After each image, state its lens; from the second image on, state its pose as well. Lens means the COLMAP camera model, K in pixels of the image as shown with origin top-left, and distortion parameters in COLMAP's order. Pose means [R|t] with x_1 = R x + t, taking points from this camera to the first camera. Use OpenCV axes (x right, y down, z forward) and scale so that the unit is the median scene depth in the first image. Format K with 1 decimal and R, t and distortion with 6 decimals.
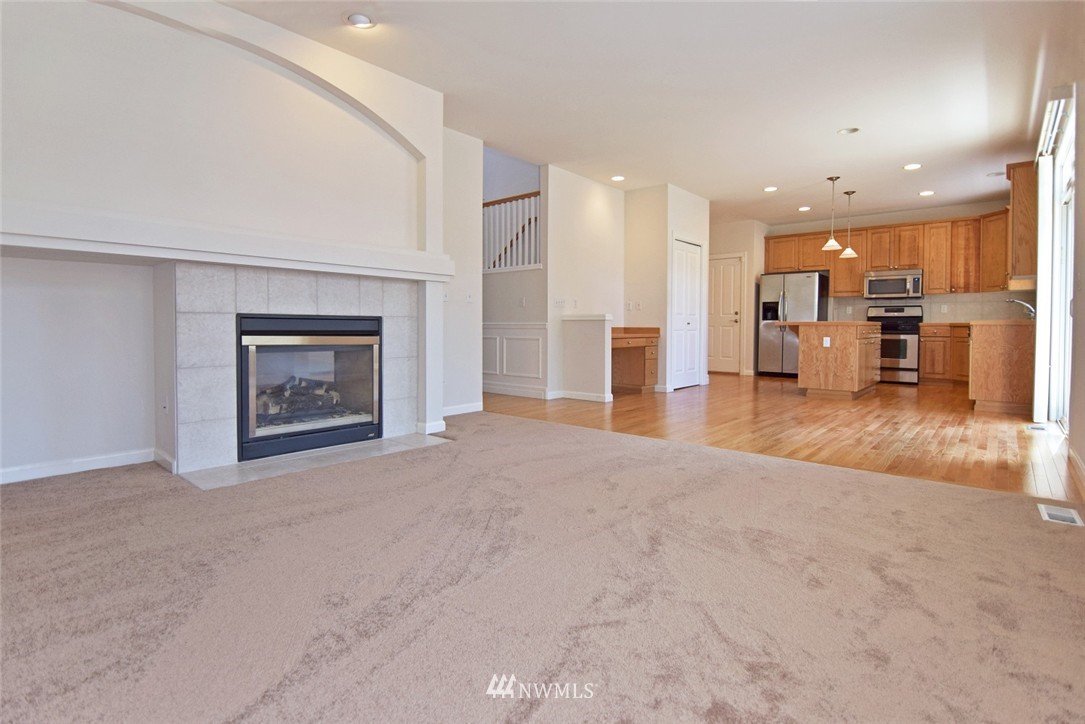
lens RADIAL K [[522.2, 0, 543.0], [0, 522.2, 341.5], [0, 0, 1]] dist [-0.026433, -0.001217]
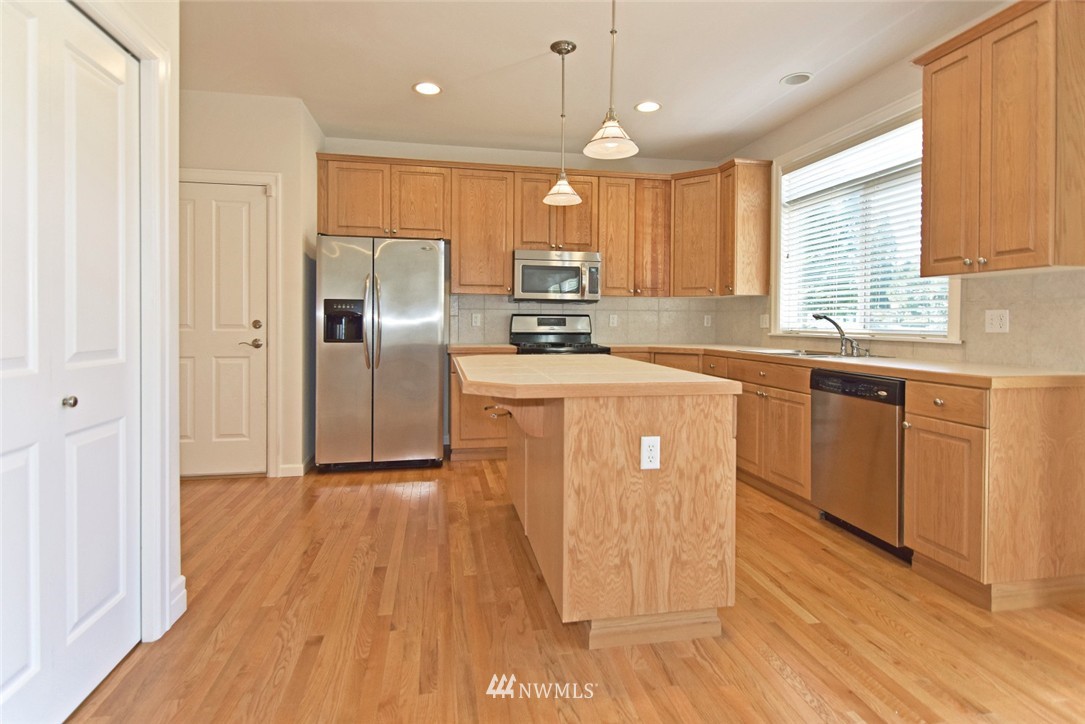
lens RADIAL K [[533.6, 0, 526.8], [0, 533.6, 328.5], [0, 0, 1]] dist [0.003939, -0.006879]
pose [[0.625788, -0.008827, 0.779943, 0.216363], [0.017329, 0.999846, -0.002589, -0.055496], [-0.779801, 0.015136, 0.625845, 0.692680]]
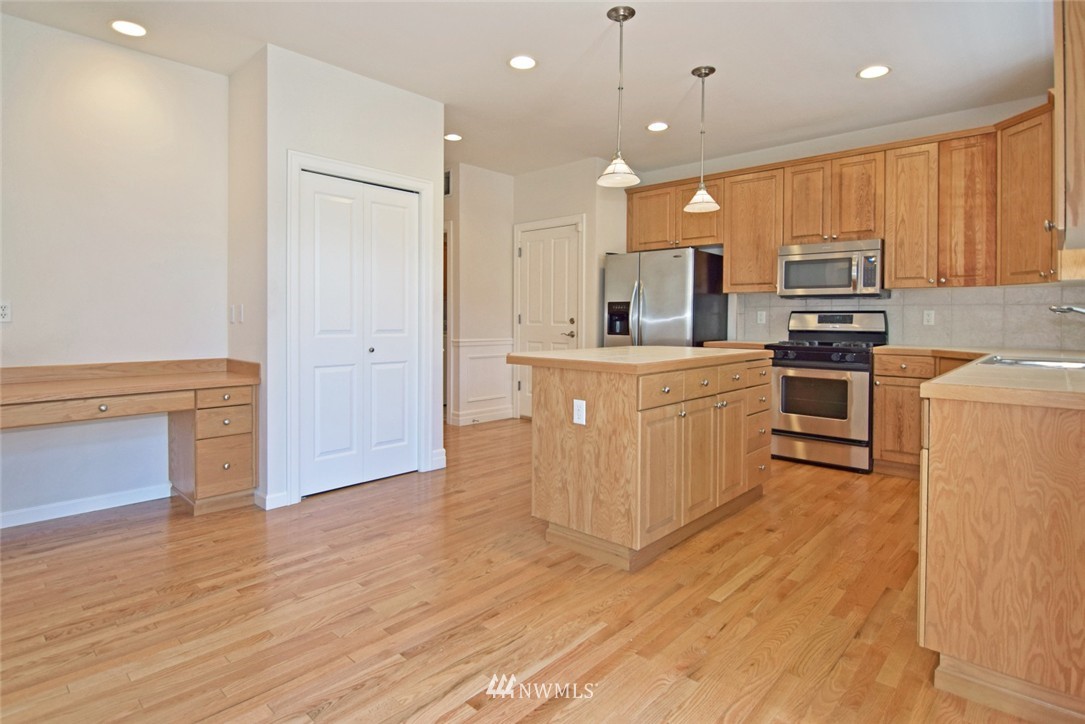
lens RADIAL K [[553.7, 0, 543.1], [0, 553.7, 325.7], [0, 0, 1]] dist [-0.027315, -0.000425]
pose [[0.999634, 0.004087, -0.026736, 0.424680], [-0.004540, 0.999846, -0.016925, -0.045954], [0.026663, 0.017040, 0.999499, 0.462077]]
